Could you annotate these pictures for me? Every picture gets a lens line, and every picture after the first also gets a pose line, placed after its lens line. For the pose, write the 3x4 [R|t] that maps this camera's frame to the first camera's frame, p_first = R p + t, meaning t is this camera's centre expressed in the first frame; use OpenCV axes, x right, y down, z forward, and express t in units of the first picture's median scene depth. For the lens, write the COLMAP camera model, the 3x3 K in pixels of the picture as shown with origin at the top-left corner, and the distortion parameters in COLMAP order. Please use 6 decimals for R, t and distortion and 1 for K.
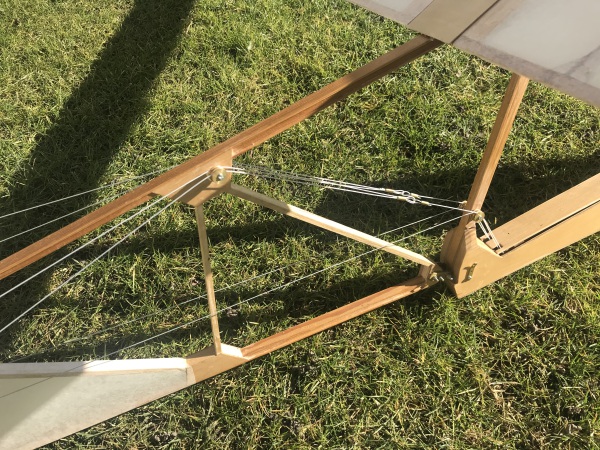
lens RADIAL K [[487.9, 0, 300.0], [0, 487.9, 225.0], [0, 0, 1]] dist [0.001918, 0.000326]
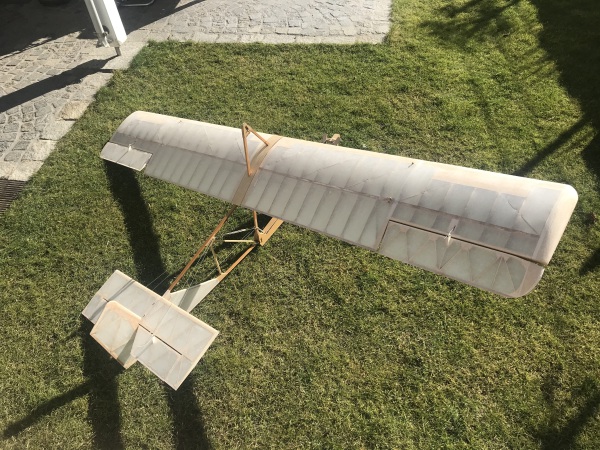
lens RADIAL K [[487.9, 0, 300.0], [0, 487.9, 225.0], [0, 0, 1]] dist [0.001918, 0.000326]
pose [[0.866158, -0.381474, 0.322874, -0.794013], [0.408870, 0.912398, -0.018860, 0.205679], [-0.287395, 0.148349, 0.946254, -3.564108]]
